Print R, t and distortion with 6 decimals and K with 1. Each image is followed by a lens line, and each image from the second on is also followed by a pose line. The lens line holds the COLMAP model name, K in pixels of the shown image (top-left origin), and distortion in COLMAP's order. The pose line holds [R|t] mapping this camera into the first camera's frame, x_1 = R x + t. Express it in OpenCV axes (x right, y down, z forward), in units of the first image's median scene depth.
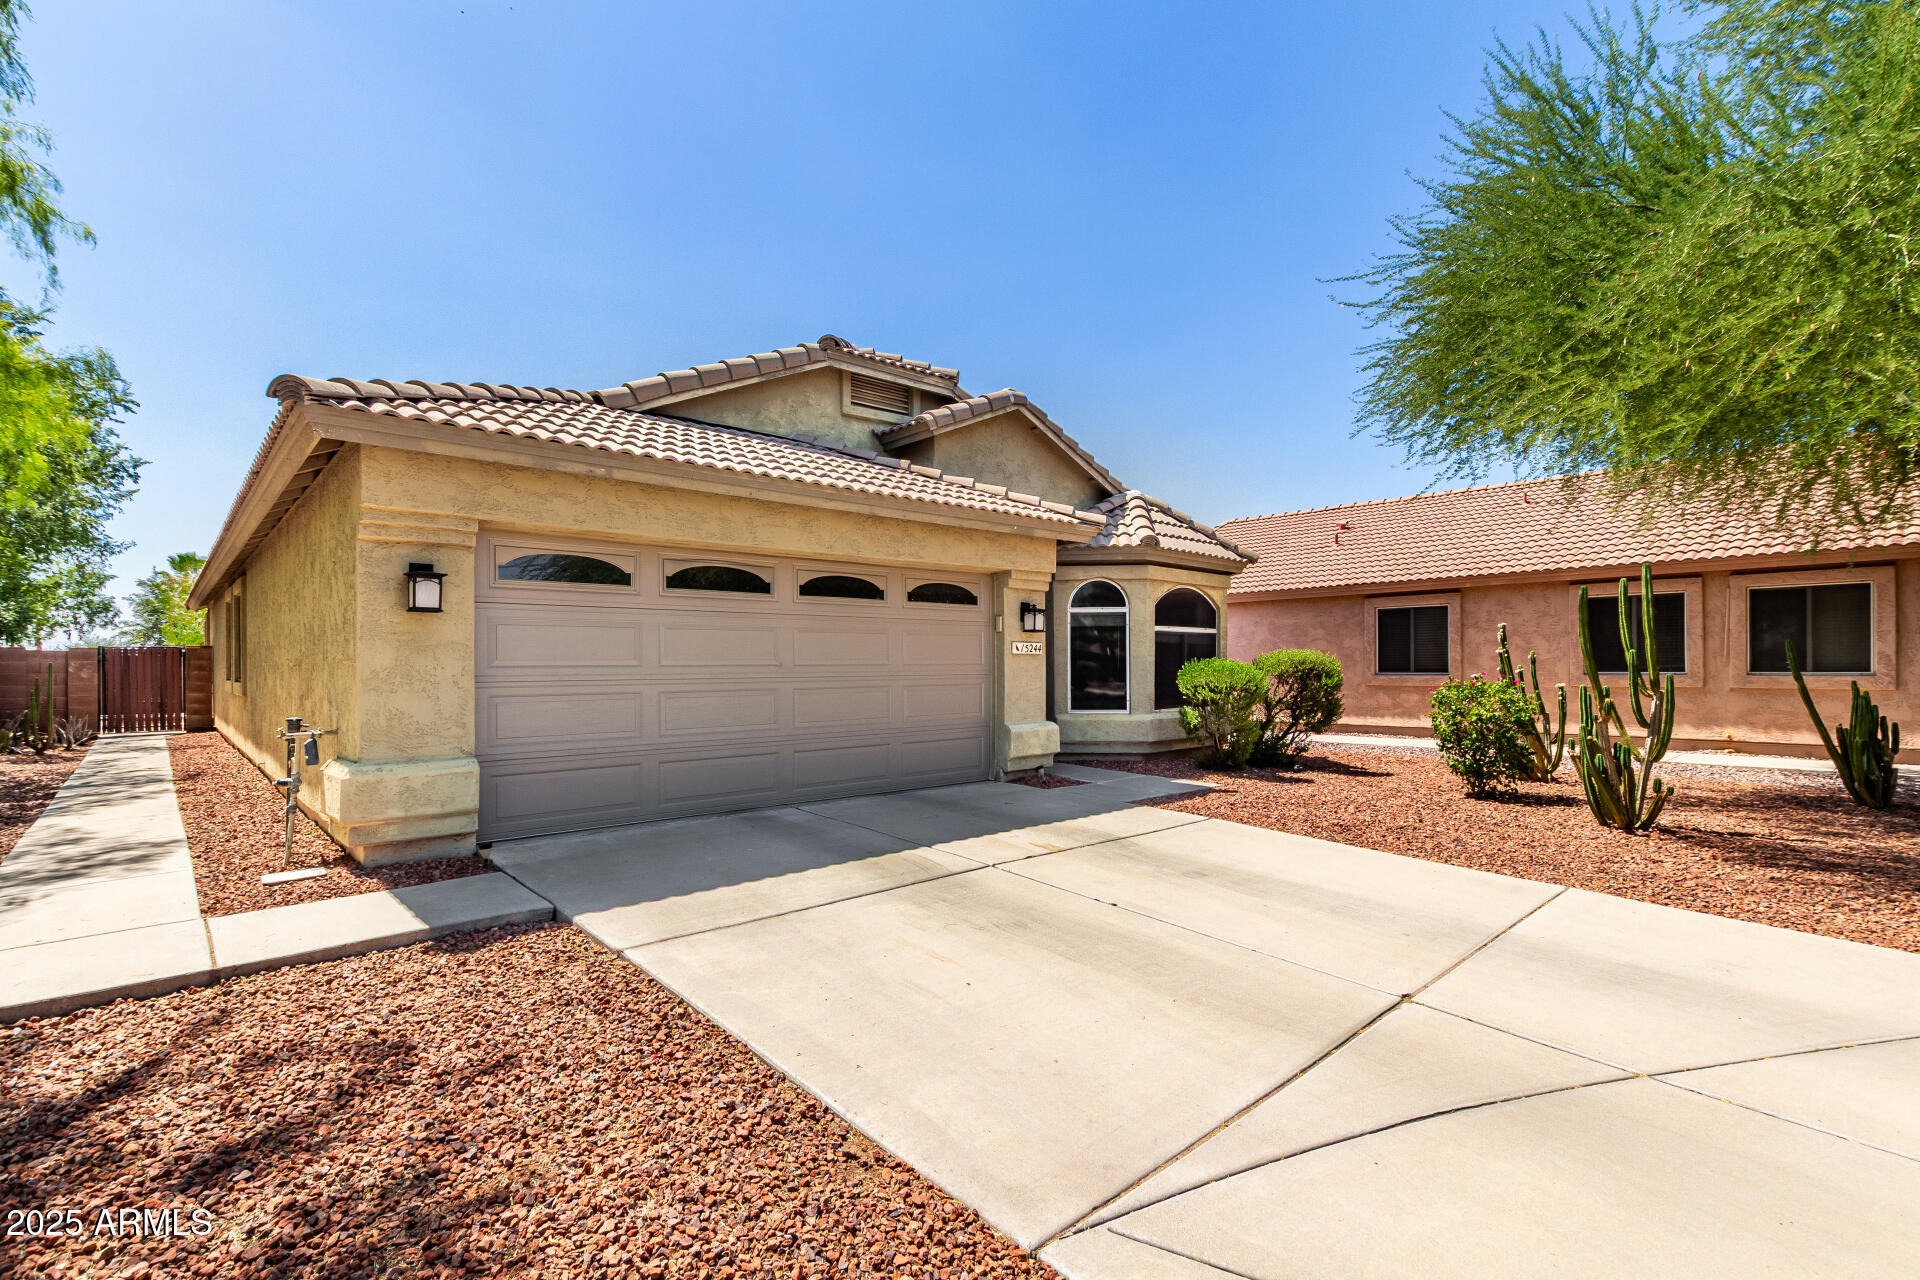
lens RADIAL K [[864.3, 0, 904.8], [0, 864.3, 671.4], [0, 0, 1]] dist [0.001446, -0.000041]
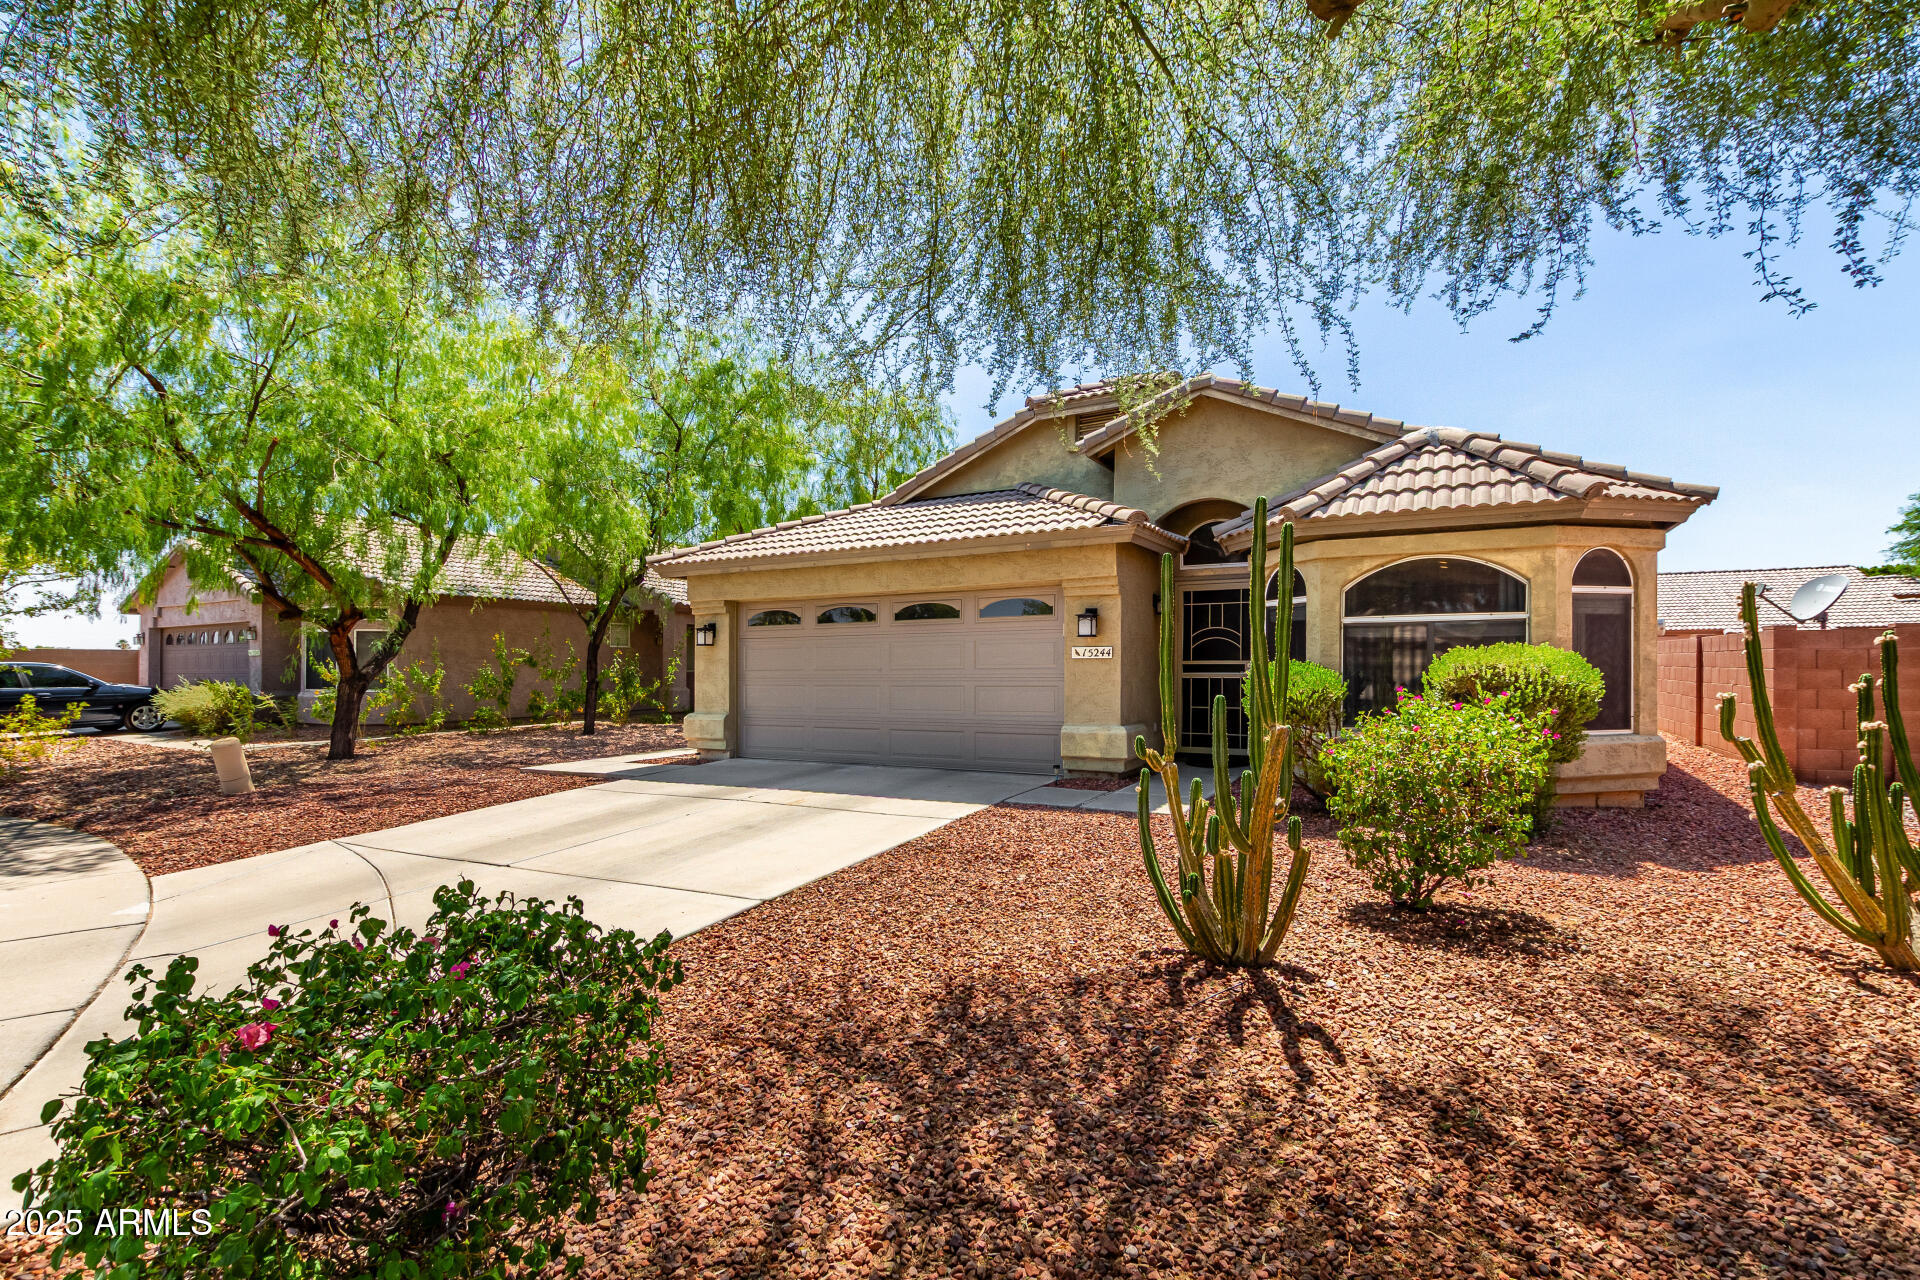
lens RADIAL K [[841.6, 0, 968.1], [0, 841.6, 653.1], [0, 0, 1]] dist [-0.000491, -0.000011]
pose [[0.377427, -0.011203, -0.925972, 1.018584], [0.001390, 0.999933, -0.011531, -0.015148], [0.926038, 0.003065, 0.377417, 0.491684]]
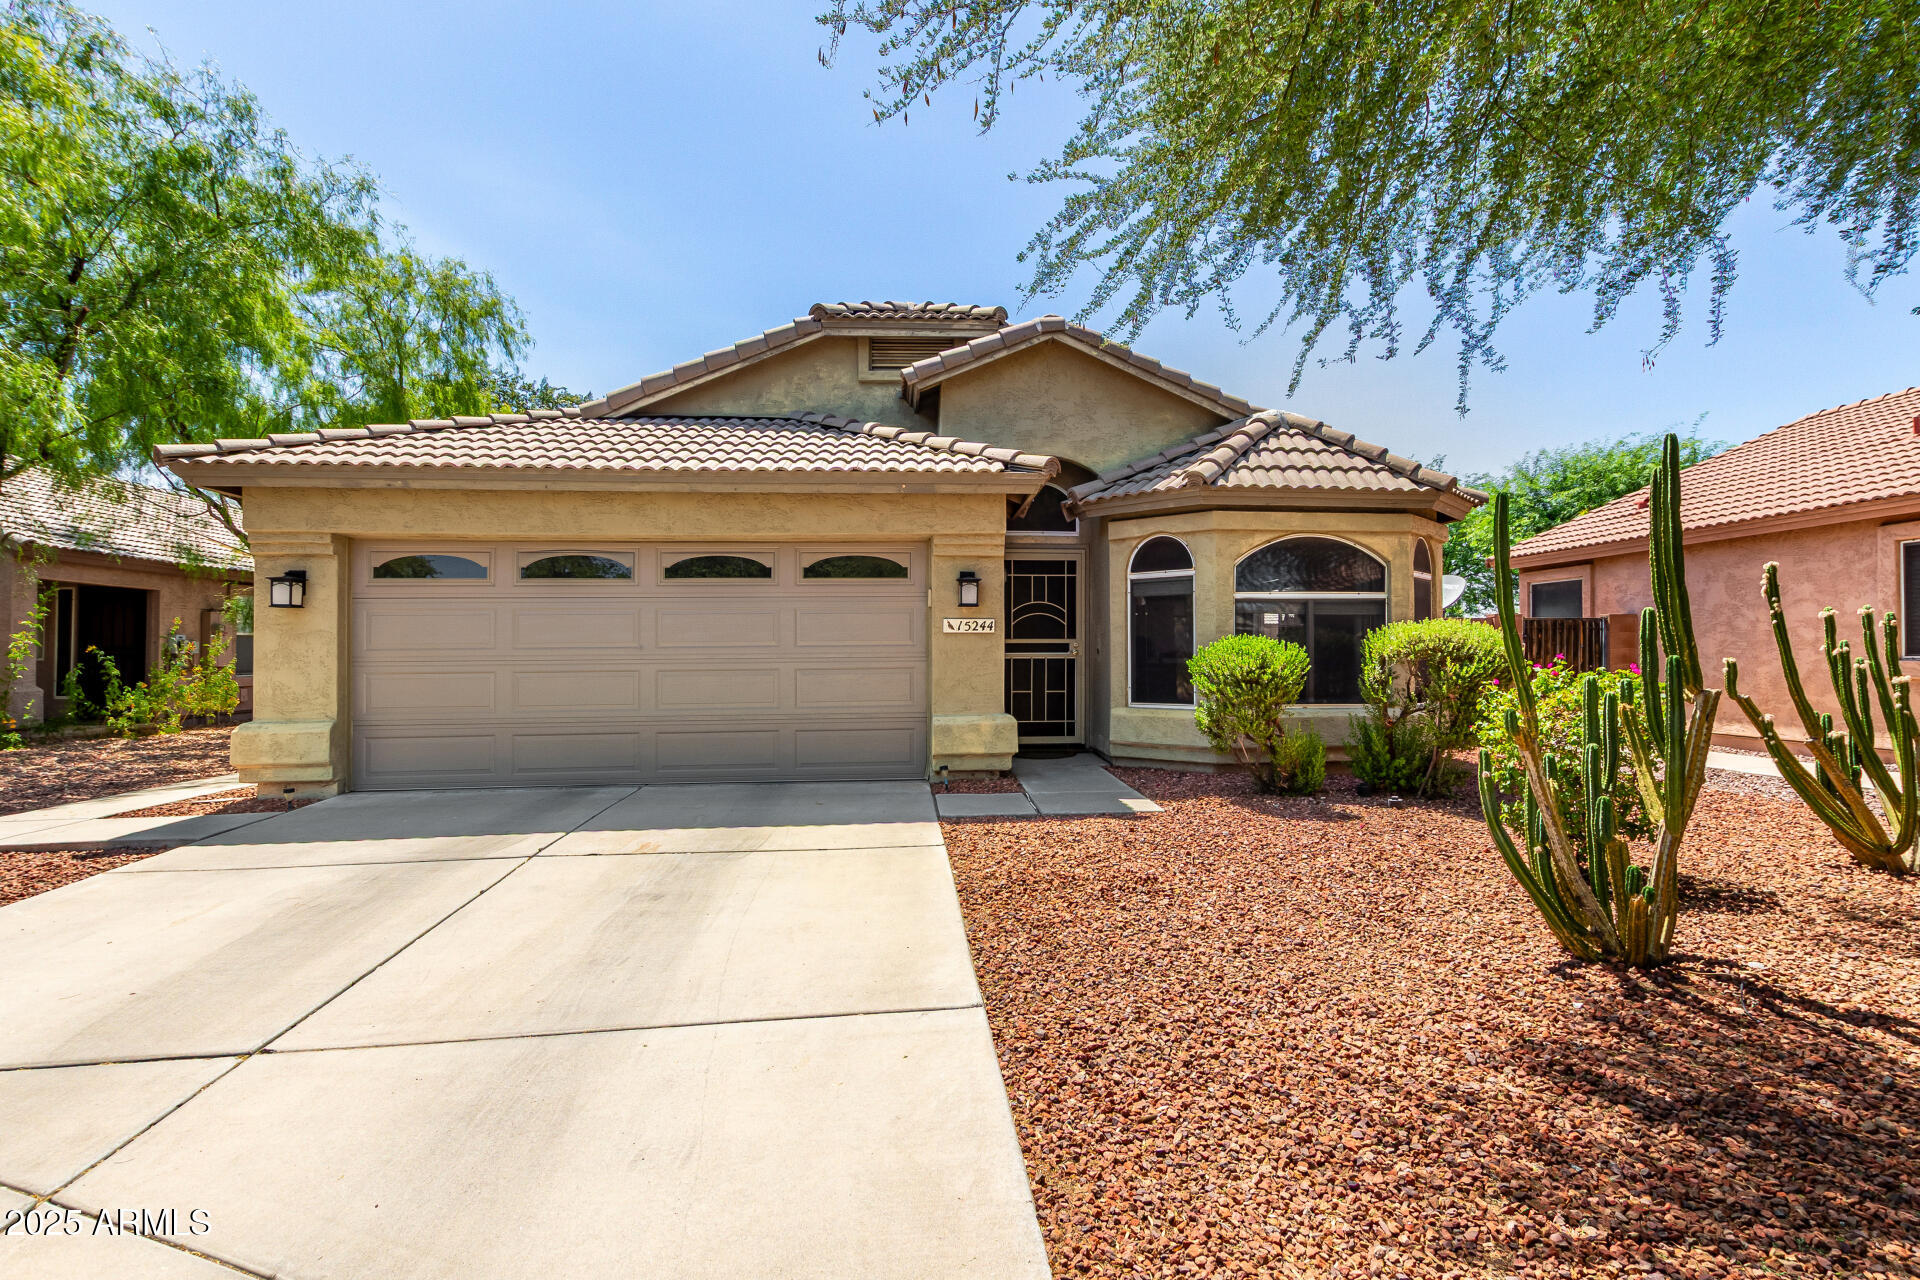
lens RADIAL K [[919.2, 0, 960.0], [0, 919.2, 640.0], [0, 0, 1]] dist [0.004612, 0.000058]
pose [[0.822455, -0.009205, -0.568756, 0.647796], [-0.000061, 0.999868, -0.016271, 0.001452], [0.568830, 0.013417, 0.822345, 0.263226]]
